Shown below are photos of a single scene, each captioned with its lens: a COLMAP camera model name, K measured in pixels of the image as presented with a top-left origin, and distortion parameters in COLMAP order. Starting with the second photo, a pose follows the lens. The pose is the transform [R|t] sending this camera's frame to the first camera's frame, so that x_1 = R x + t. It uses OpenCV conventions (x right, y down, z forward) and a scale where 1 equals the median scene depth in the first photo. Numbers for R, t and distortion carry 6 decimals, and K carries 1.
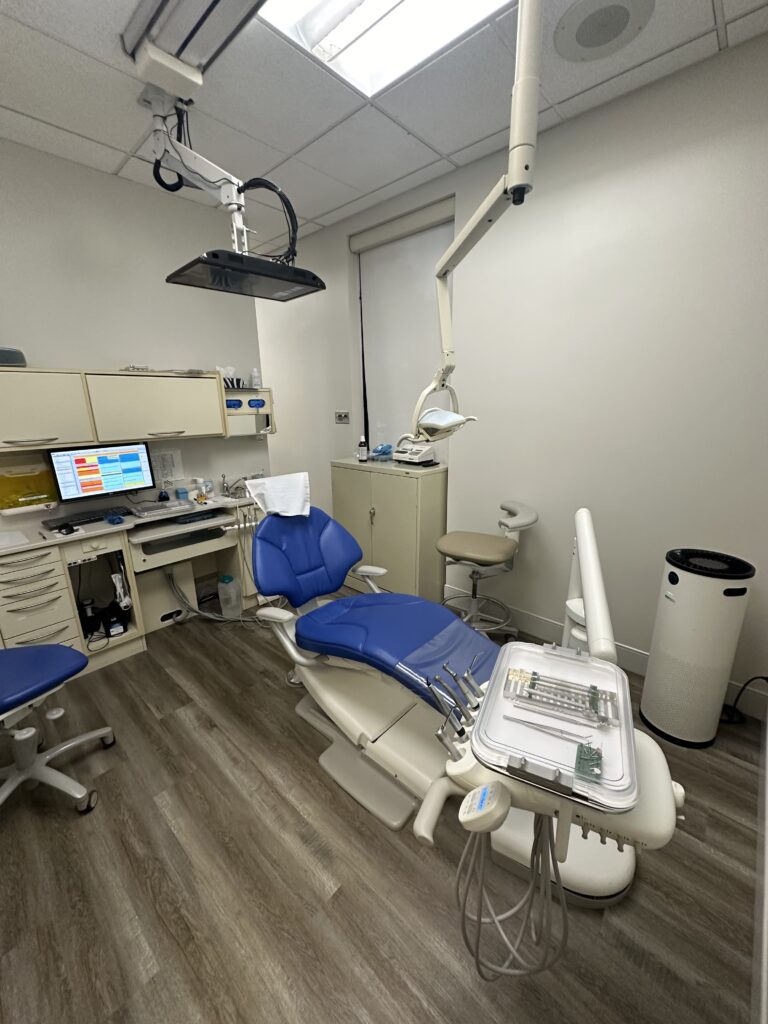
lens RADIAL K [[411.1, 0, 380.2], [0, 411.1, 515.4], [0, 0, 1]] dist [0.000128, 0.000320]
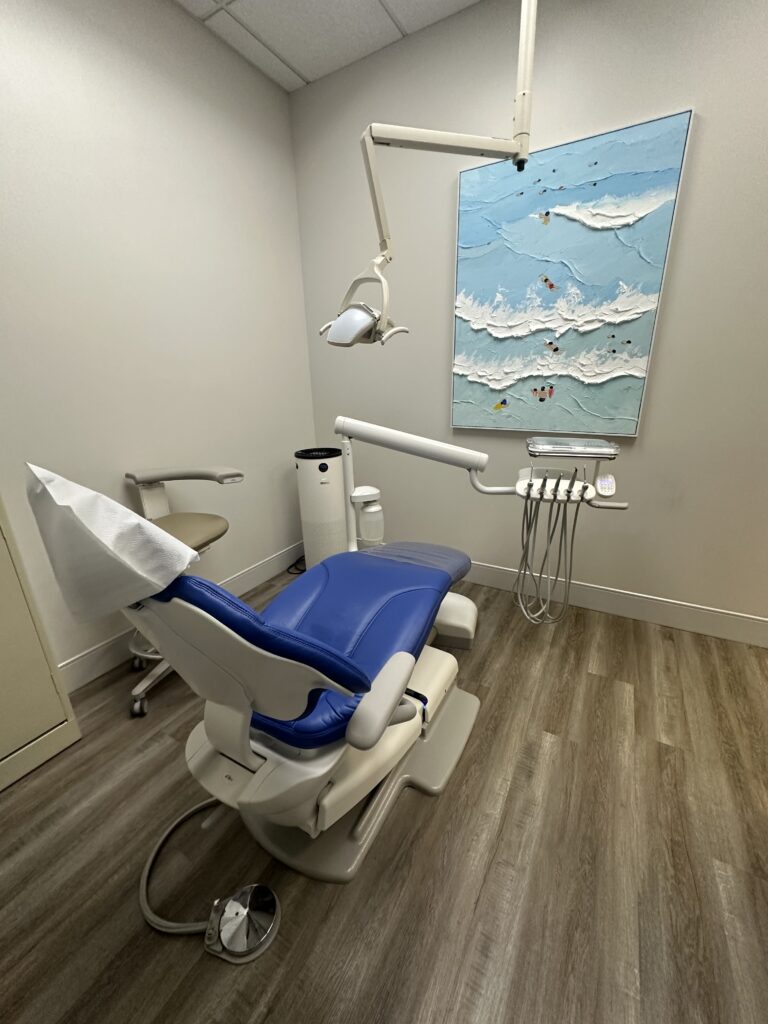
lens RADIAL K [[411.1, 0, 385.4], [0, 411.1, 515.4], [0, 0, 1]] dist [0.000128, 0.000320]
pose [[-0.233120, -0.281332, 0.930864, -0.791455], [0.290527, 0.893371, 0.342758, -0.143193], [-0.928035, 0.350345, -0.126528, 1.191513]]
